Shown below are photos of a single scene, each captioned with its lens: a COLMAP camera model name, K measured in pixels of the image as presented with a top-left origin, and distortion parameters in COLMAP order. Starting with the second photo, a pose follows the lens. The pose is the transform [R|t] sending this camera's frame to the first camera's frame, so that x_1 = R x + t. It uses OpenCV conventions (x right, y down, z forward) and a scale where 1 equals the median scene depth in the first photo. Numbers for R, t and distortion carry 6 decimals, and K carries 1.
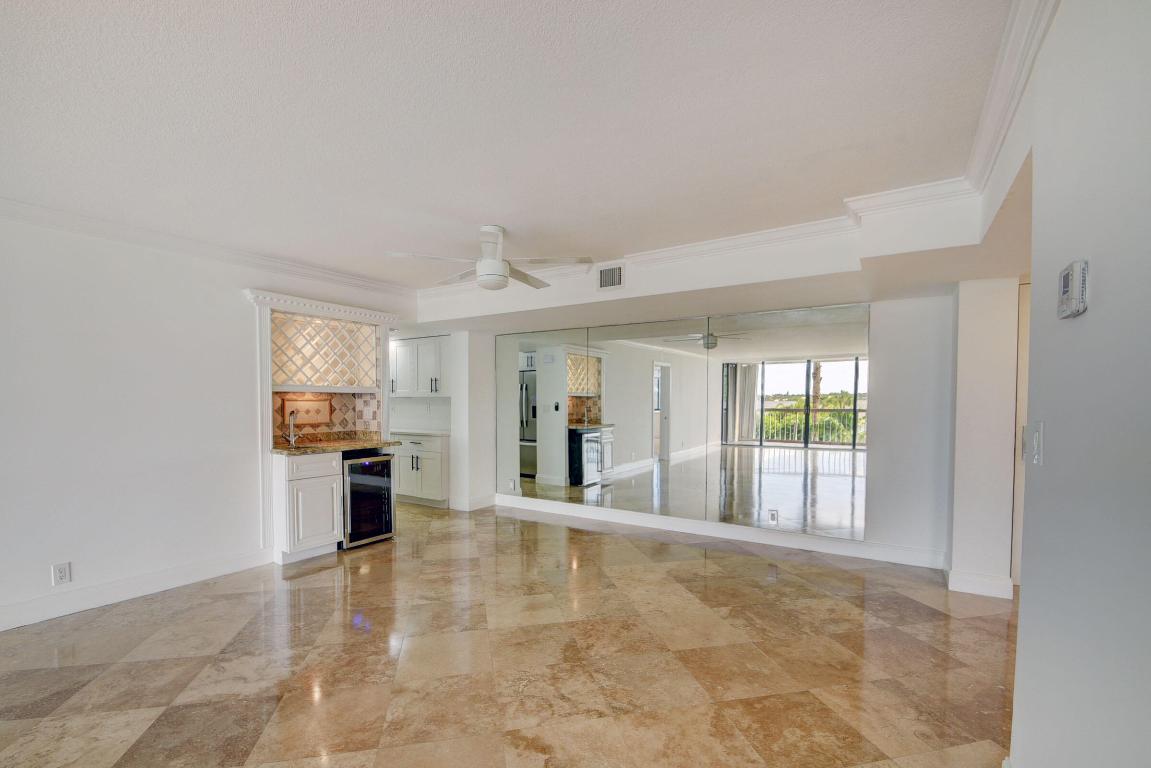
lens RADIAL K [[505.9, 0, 569.6], [0, 505.9, 417.8], [0, 0, 1]] dist [0.011688, -0.016955]
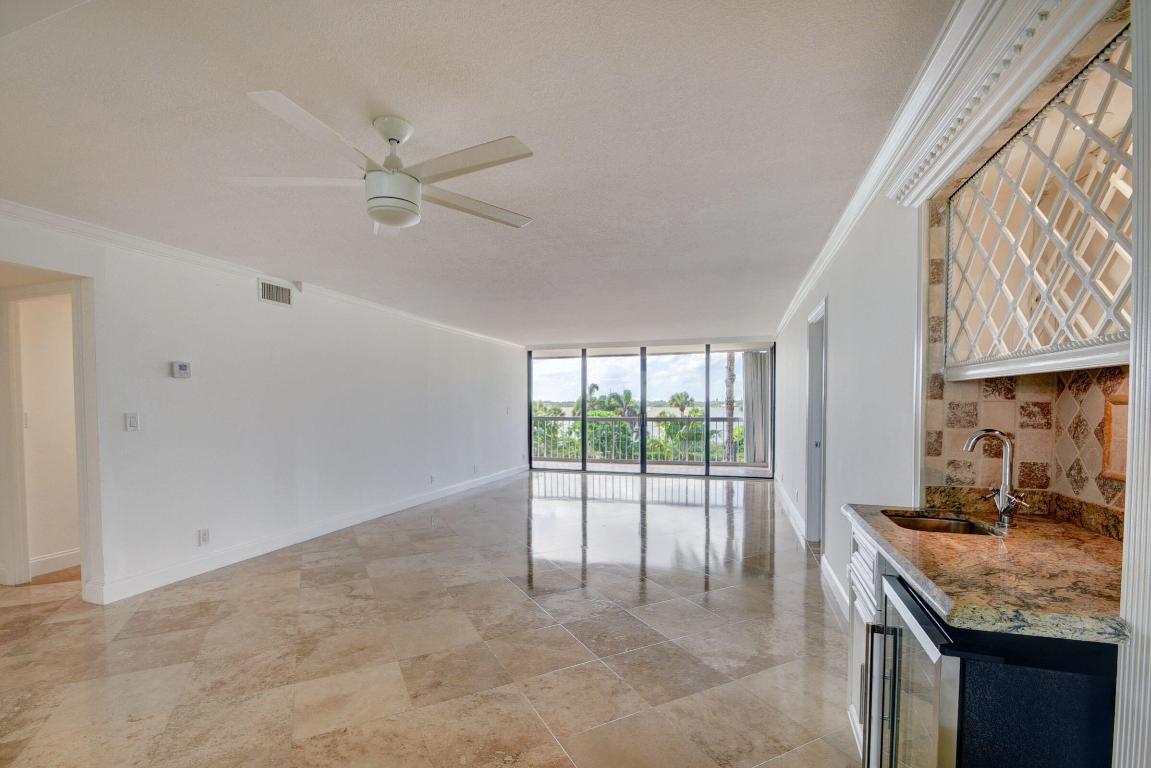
lens RADIAL K [[505.9, 0, 569.6], [0, 505.9, 417.8], [0, 0, 1]] dist [0.011688, -0.016955]
pose [[-0.966410, 0.006292, -0.256929, -0.160407], [-0.009052, 0.998247, 0.058494, -0.044023], [0.256847, 0.058855, -0.964658, 1.352426]]
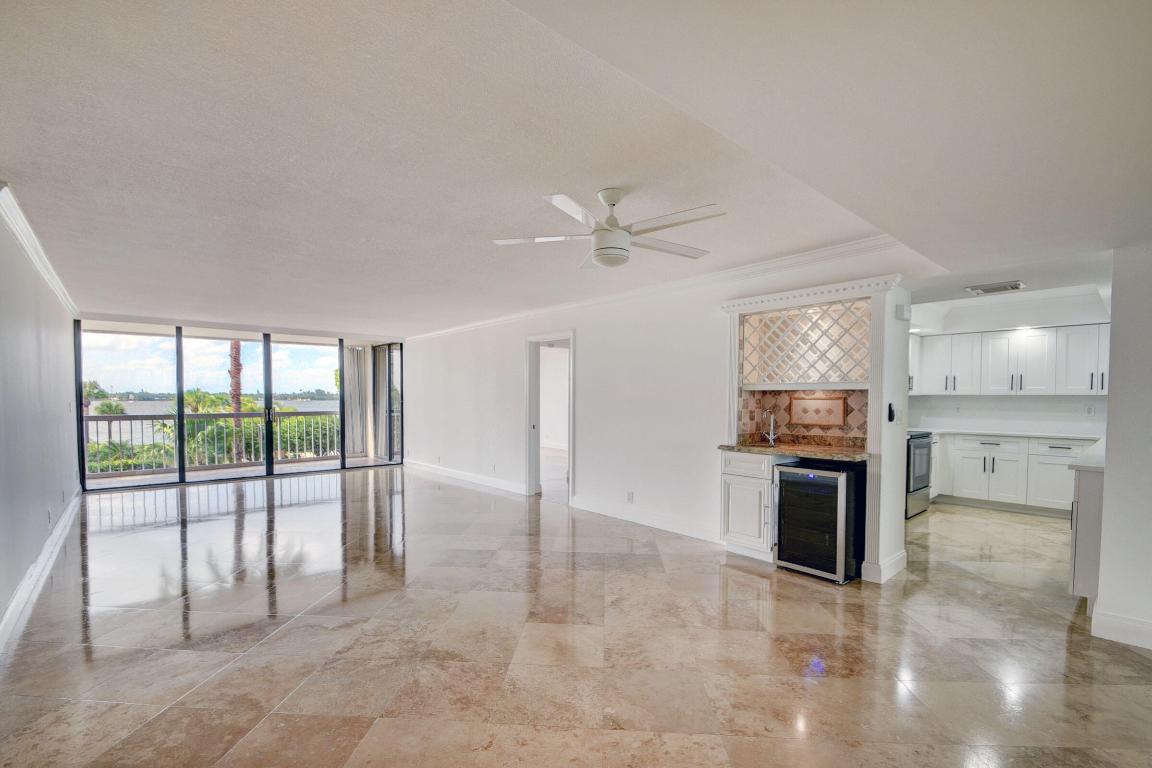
lens RADIAL K [[506.3, 0, 570.1], [0, 506.3, 417.8], [0, 0, 1]] dist [0.011688, -0.016955]
pose [[-0.283373, 0.035349, -0.958358, 0.551111], [-0.034510, 0.998297, 0.047026, -0.032336], [0.958389, 0.046399, -0.281671, 0.960160]]
